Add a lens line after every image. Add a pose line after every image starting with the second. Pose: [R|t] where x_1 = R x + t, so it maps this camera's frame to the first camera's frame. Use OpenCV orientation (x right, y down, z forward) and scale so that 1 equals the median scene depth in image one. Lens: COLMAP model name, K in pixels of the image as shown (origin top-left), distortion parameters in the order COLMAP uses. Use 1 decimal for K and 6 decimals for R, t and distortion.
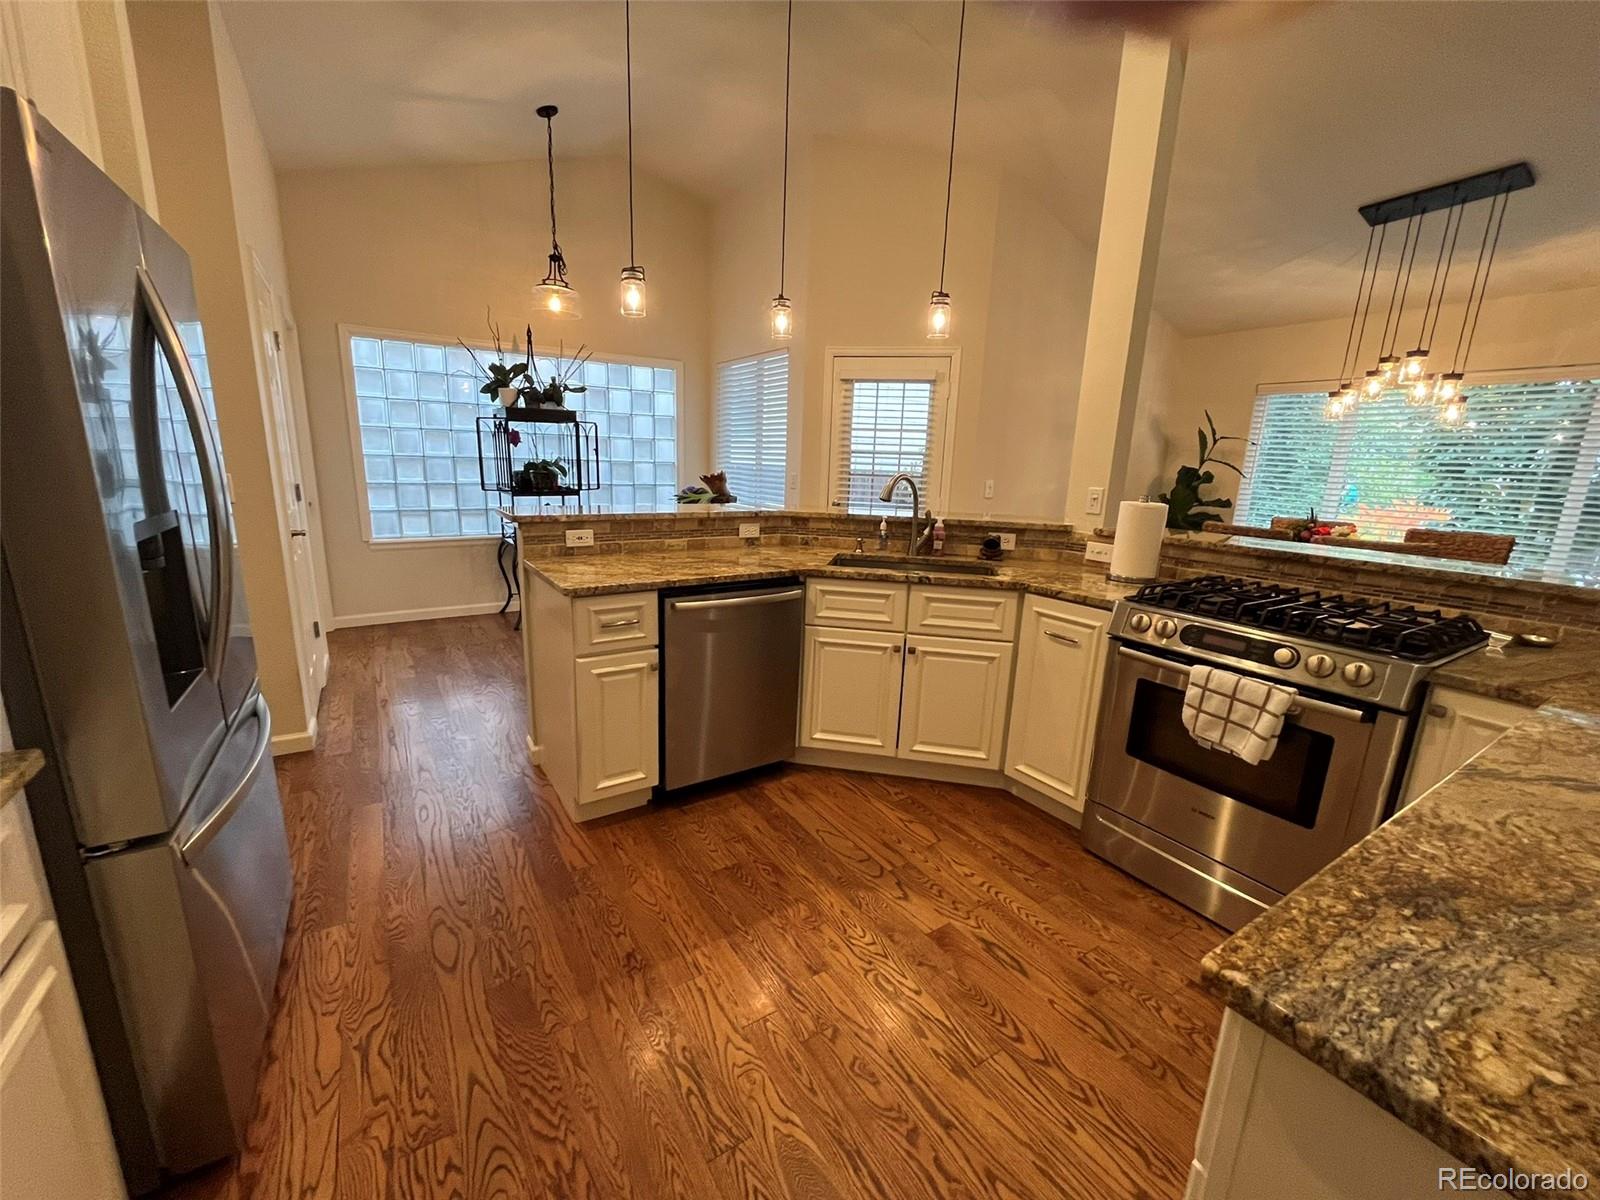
lens RADIAL K [[651.1, 0, 785.6], [0, 651.1, 604.8], [0, 0, 1]] dist [-0.003055, -0.000227]
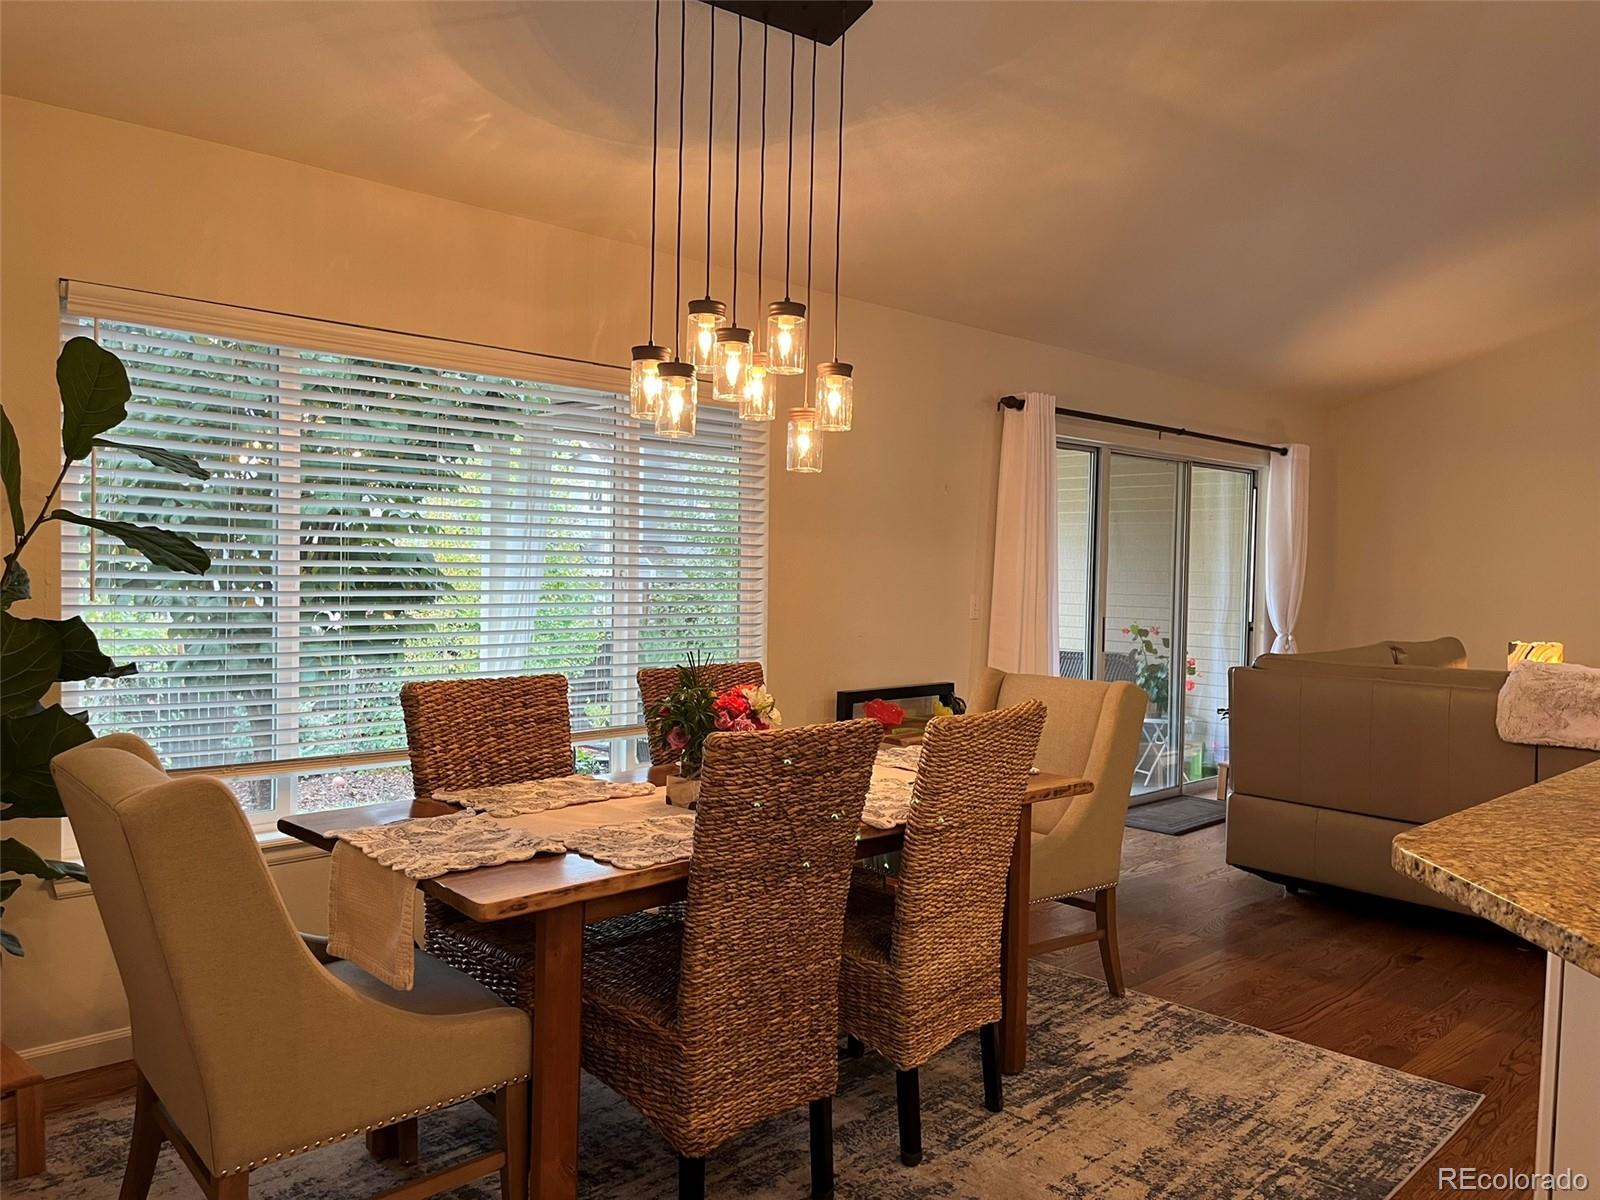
lens RADIAL K [[1211.5, 0, 809.8], [0, 1211.5, 563.2], [0, 0, 1]] dist [0.055398, -0.057319]
pose [[-0.215384, -0.037824, 0.975797, 0.120322], [0.192408, 0.978018, 0.080379, -0.315976], [-0.957386, 0.205063, -0.203372, 1.383471]]
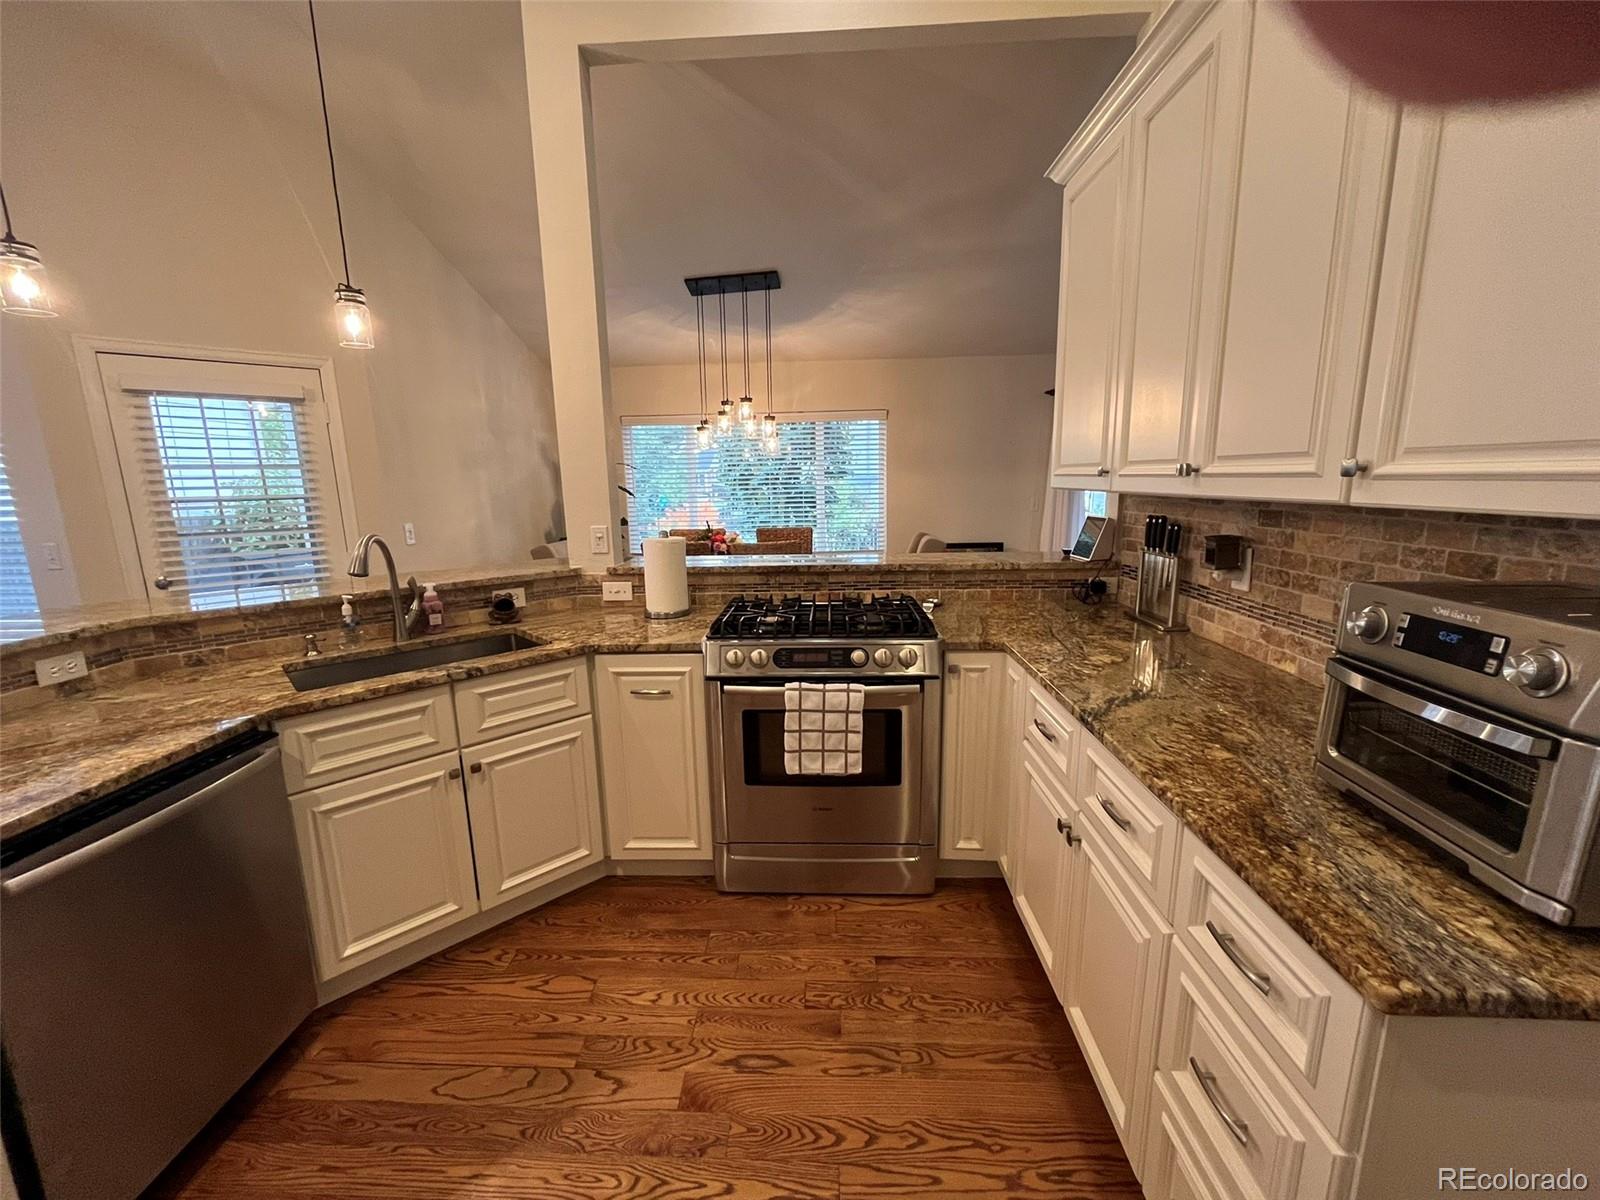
lens RADIAL K [[651.1, 0, 792.5], [0, 651.1, 606.5], [0, 0, 1]] dist [-0.003055, -0.000227]
pose [[0.568787, -0.200669, 0.797630, -0.135656], [0.221686, 0.971294, 0.086276, -0.081046], [-0.792046, 0.127751, 0.596945, 0.213162]]
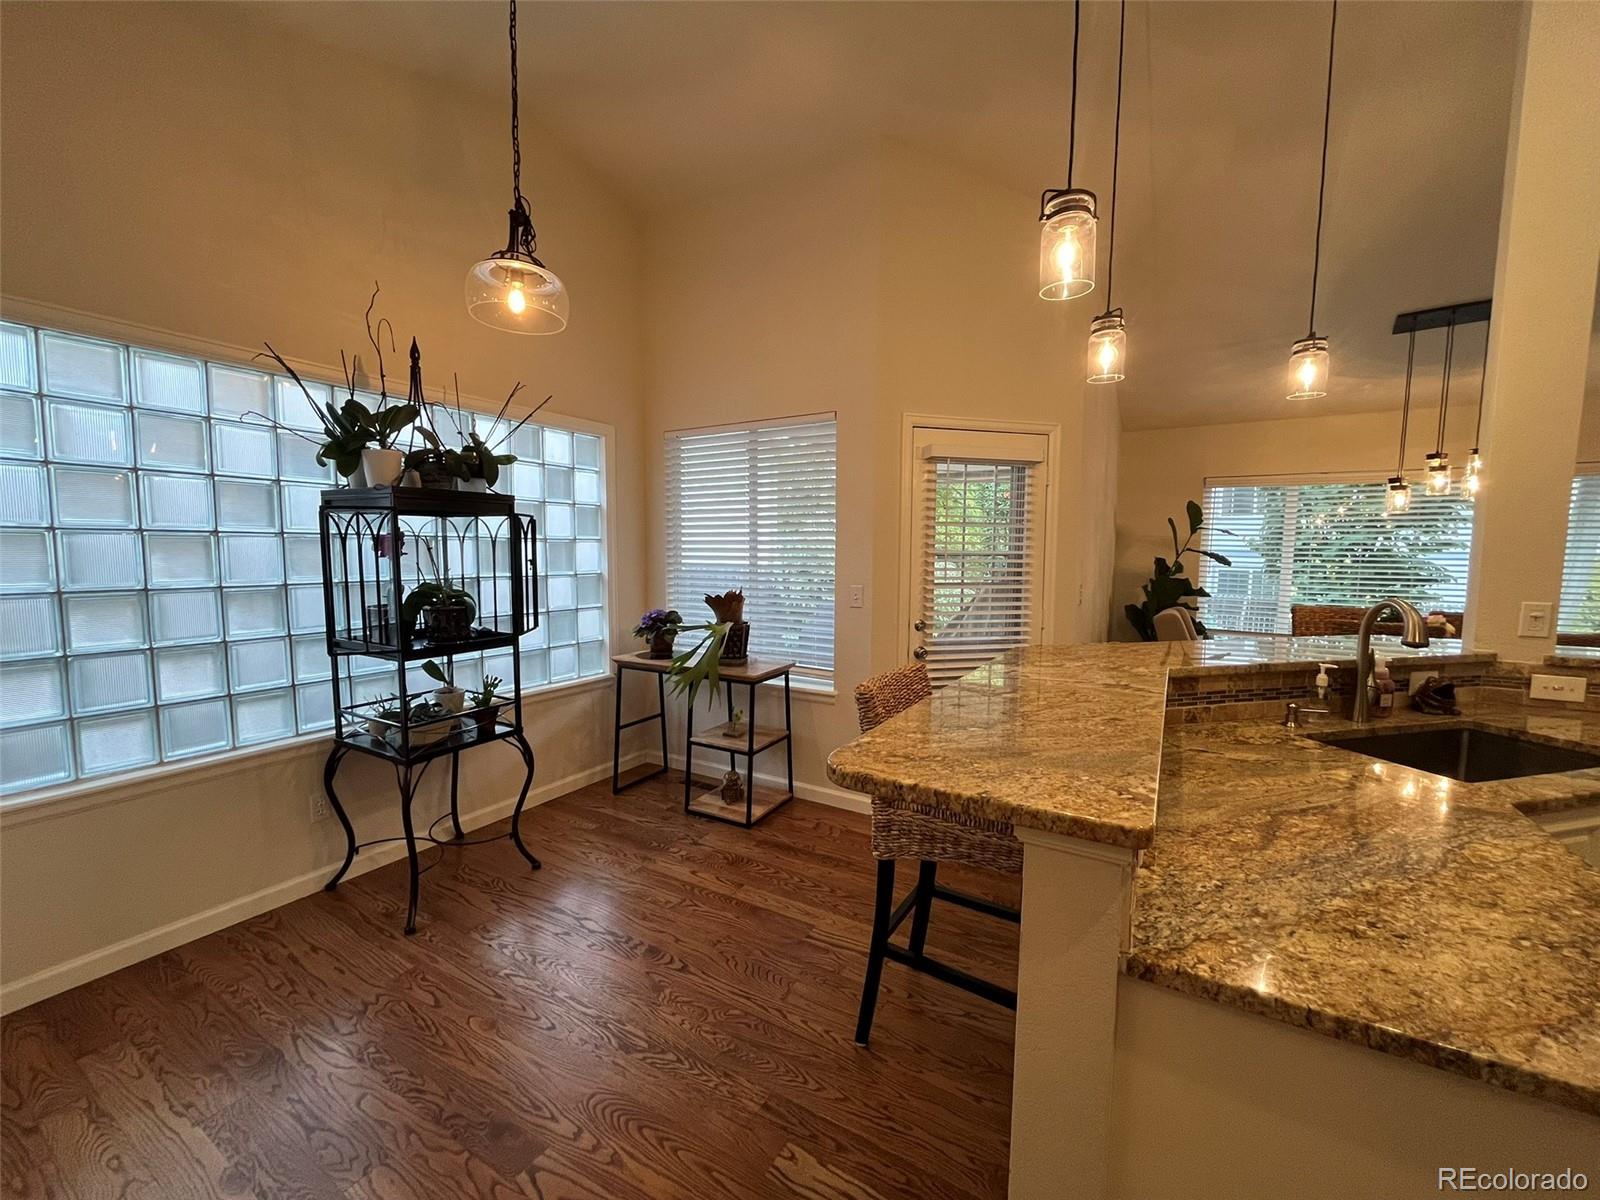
lens RADIAL K [[651.1, 0, 786.3], [0, 651.1, 604.1], [0, 0, 1]] dist [-0.003055, -0.000227]
pose [[0.894040, -0.063318, 0.443490, -0.592464], [0.120879, 0.987339, -0.102717, -0.195707], [-0.431371, 0.145442, 0.890374, 0.675719]]
